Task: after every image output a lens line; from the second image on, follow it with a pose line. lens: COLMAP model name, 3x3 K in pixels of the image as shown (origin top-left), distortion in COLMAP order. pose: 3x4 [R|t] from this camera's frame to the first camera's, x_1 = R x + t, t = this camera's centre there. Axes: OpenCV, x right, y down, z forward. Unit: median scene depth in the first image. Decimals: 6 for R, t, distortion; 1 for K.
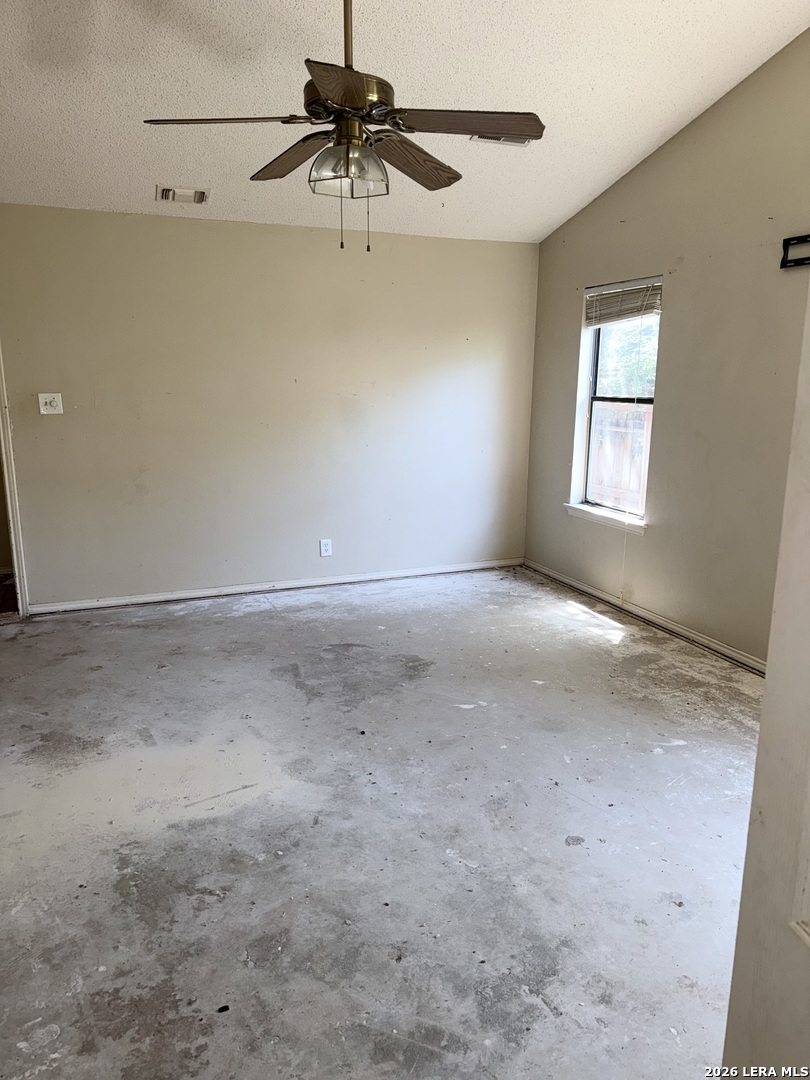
lens RADIAL K [[755.9, 0, 412.7], [0, 755.9, 536.6], [0, 0, 1]] dist [0.004809, -0.020672]
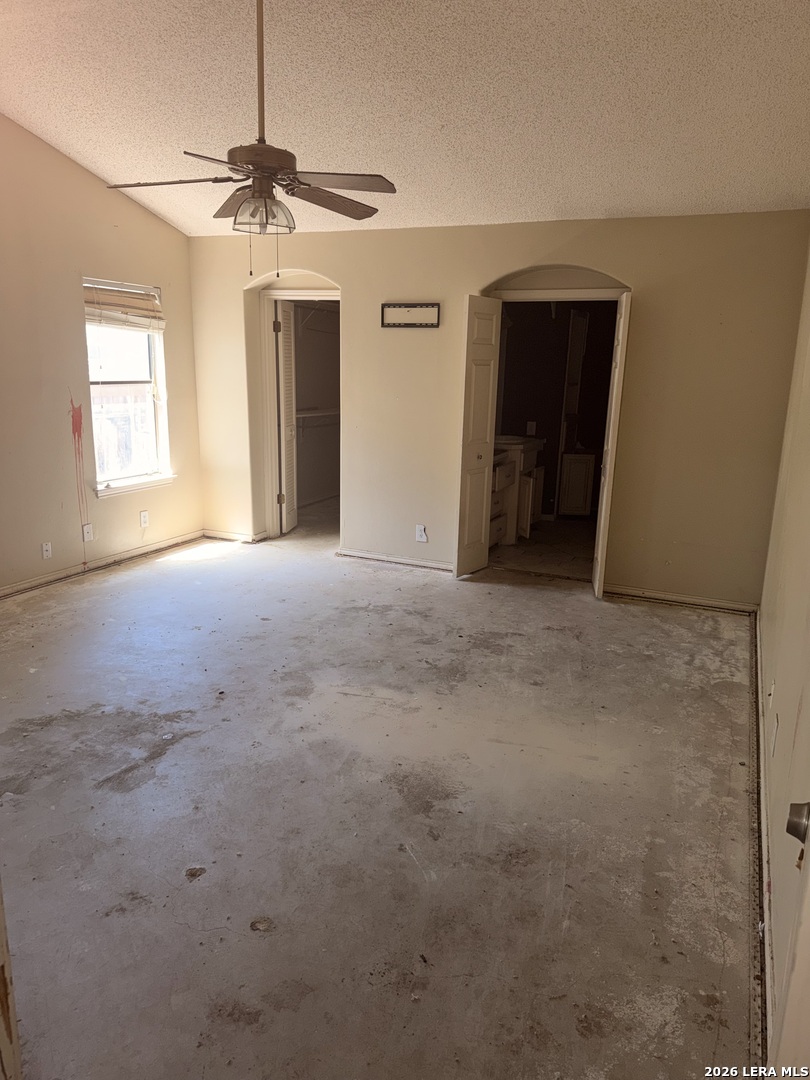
lens RADIAL K [[755.9, 0, 408.4], [0, 755.9, 544.4], [0, 0, 1]] dist [0.004809, -0.020672]
pose [[-0.696265, -0.193127, 0.691316, -1.385409], [0.119709, 0.918392, 0.377129, -0.461162], [-0.707732, 0.345339, -0.616325, 1.980833]]
